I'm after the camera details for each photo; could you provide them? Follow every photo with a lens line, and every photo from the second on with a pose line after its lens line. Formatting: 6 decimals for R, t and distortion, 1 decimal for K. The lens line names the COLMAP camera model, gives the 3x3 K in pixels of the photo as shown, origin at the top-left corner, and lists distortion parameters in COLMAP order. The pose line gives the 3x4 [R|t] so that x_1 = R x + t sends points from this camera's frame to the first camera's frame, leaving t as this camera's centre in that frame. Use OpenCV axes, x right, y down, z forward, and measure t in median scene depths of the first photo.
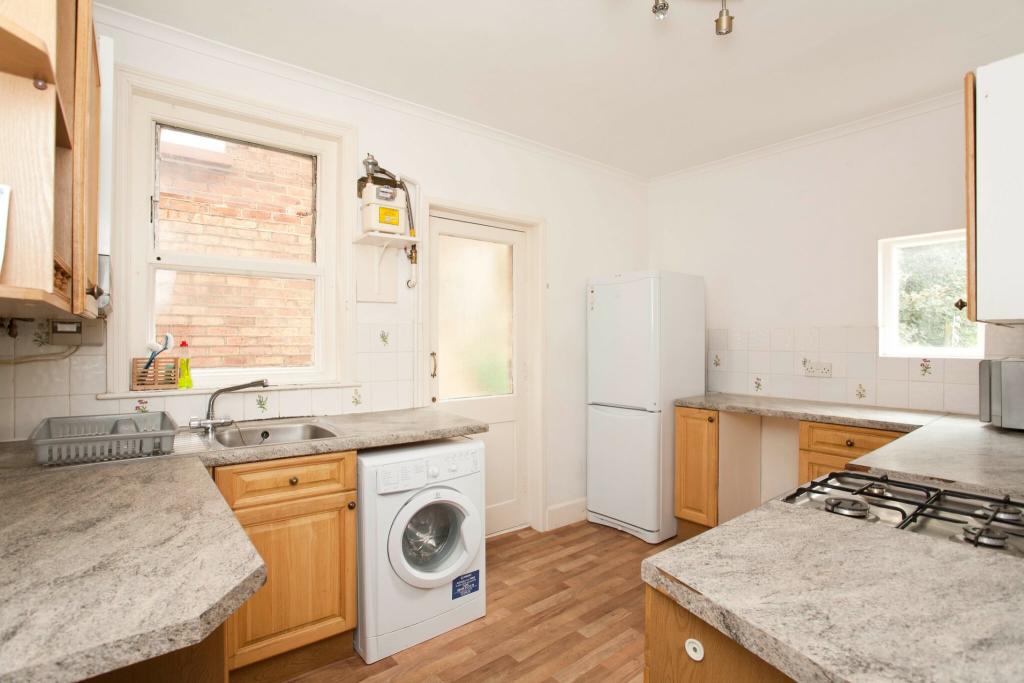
lens RADIAL K [[500.3, 0, 507.7], [0, 500.3, 341.3], [0, 0, 1]] dist [-0.071080, 0.032536]
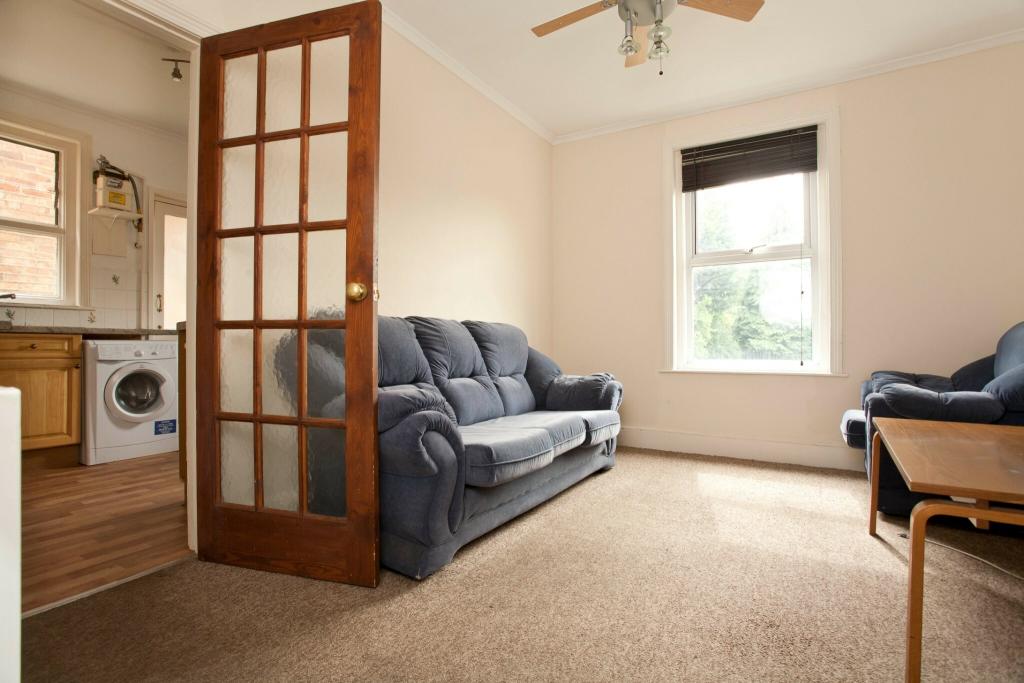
lens RADIAL K [[500.3, 0, 507.7], [0, 500.3, 341.3], [0, 0, 1]] dist [-0.071080, 0.032536]
pose [[0.942520, 0.000253, 0.334150, 0.392811], [0.001638, 0.999984, -0.005378, 0.195738], [-0.334146, 0.005617, 0.942505, -0.791074]]
